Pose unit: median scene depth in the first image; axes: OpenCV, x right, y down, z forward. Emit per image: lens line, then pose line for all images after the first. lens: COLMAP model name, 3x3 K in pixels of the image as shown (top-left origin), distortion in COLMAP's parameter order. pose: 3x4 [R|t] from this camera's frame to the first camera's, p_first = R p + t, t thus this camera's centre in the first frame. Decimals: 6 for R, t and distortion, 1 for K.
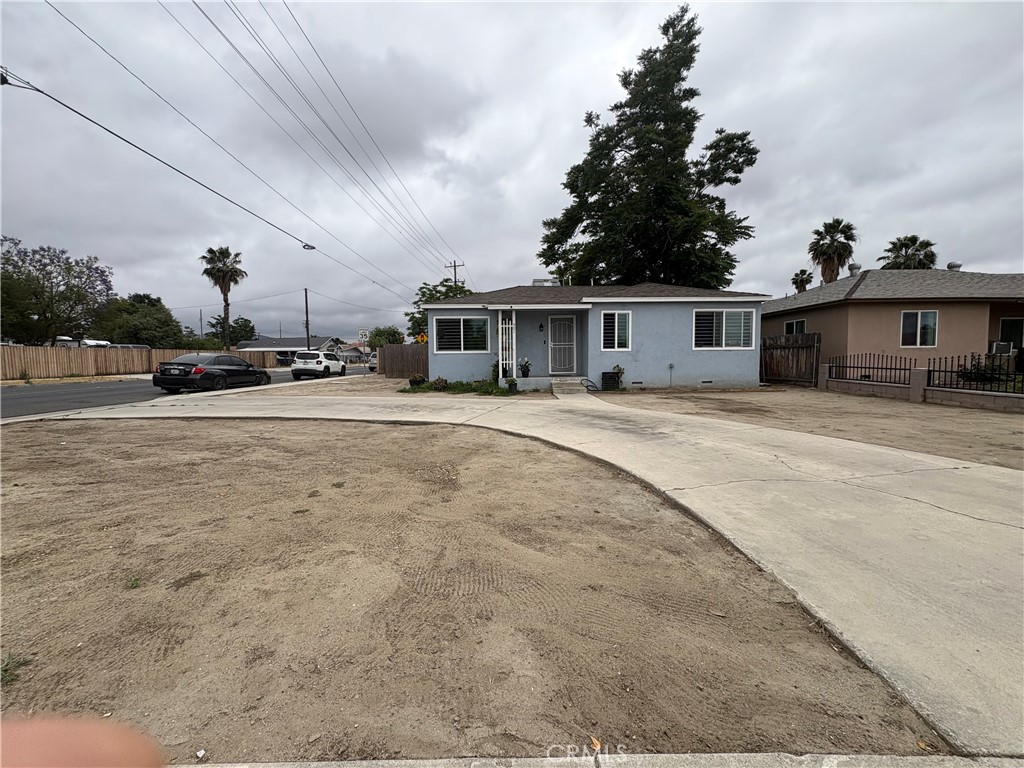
lens RADIAL K [[408.5, 0, 513.6], [0, 408.5, 385.2], [0, 0, 1]] dist [0.001845, -0.001019]
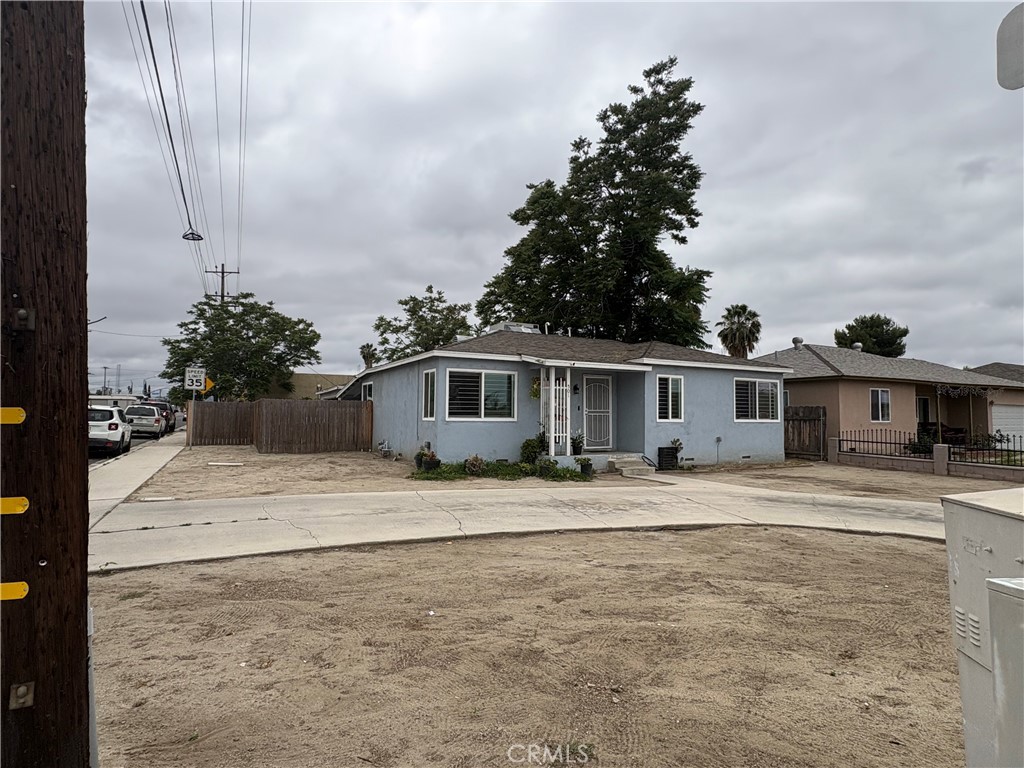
lens RADIAL K [[556.4, 0, 509.6], [0, 556.4, 386.6], [0, 0, 1]] dist [0.002670, -0.000929]
pose [[0.891523, 0.040134, 0.451194, -0.569334], [0.011089, 0.993835, -0.110313, -0.032908], [-0.452840, 0.103350, 0.885582, 0.120237]]
